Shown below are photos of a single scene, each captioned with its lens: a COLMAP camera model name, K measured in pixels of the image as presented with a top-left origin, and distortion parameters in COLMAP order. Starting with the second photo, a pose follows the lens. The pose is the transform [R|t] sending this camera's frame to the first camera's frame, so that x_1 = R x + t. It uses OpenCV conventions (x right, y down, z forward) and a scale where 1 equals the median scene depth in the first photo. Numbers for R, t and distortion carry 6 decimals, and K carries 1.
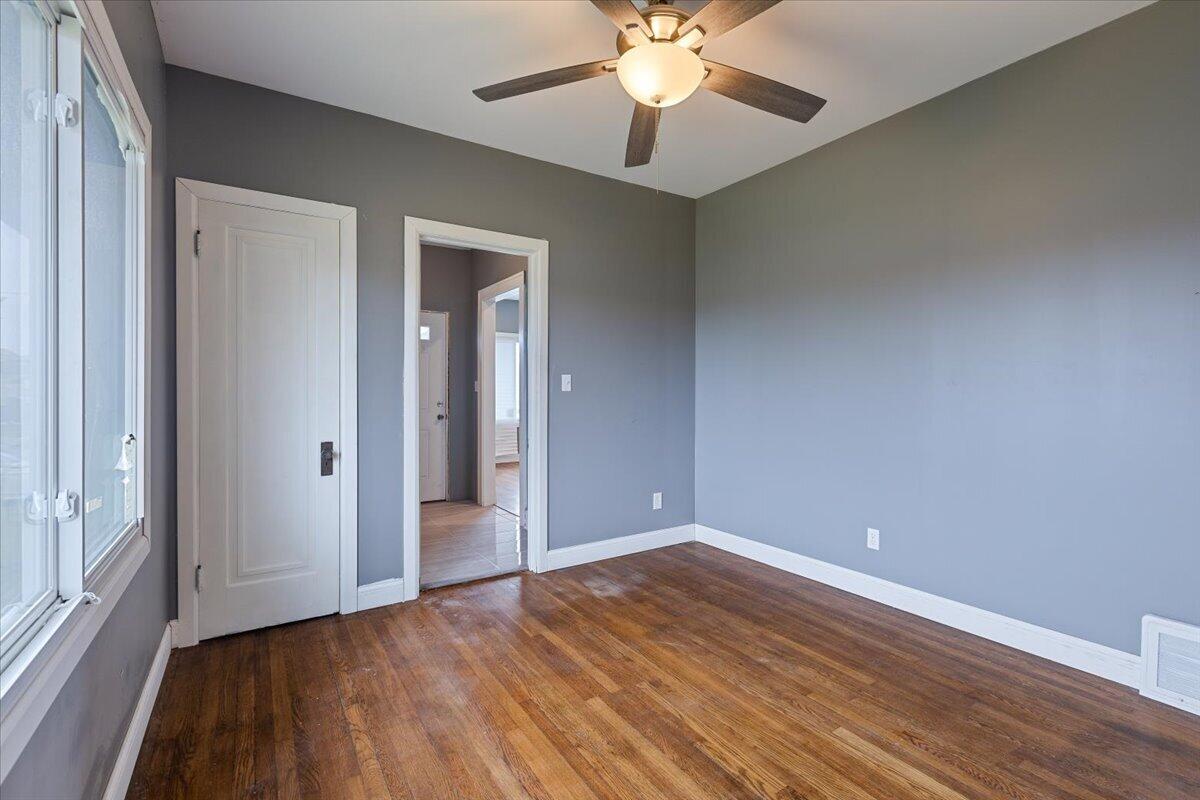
lens RADIAL K [[532.0, 0, 599.0], [0, 532.0, 387.7], [0, 0, 1]] dist [-0.000965, -0.000013]
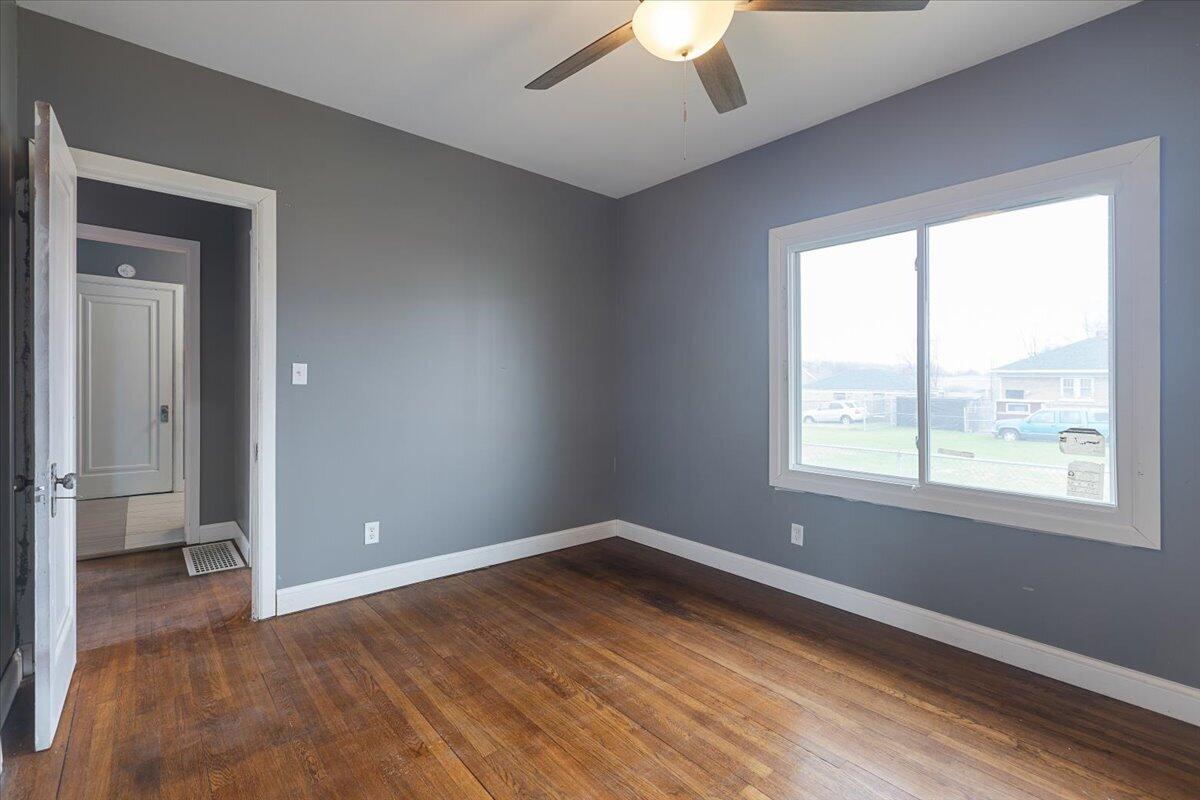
lens RADIAL K [[532.0, 0, 599.0], [0, 532.0, 387.7], [0, 0, 1]] dist [-0.000965, -0.000013]
pose [[-0.990561, -0.013695, -0.136384, 0.402557], [-0.013362, 0.999905, -0.003359, 0.009158], [0.136417, -0.001505, -0.990650, 1.981320]]
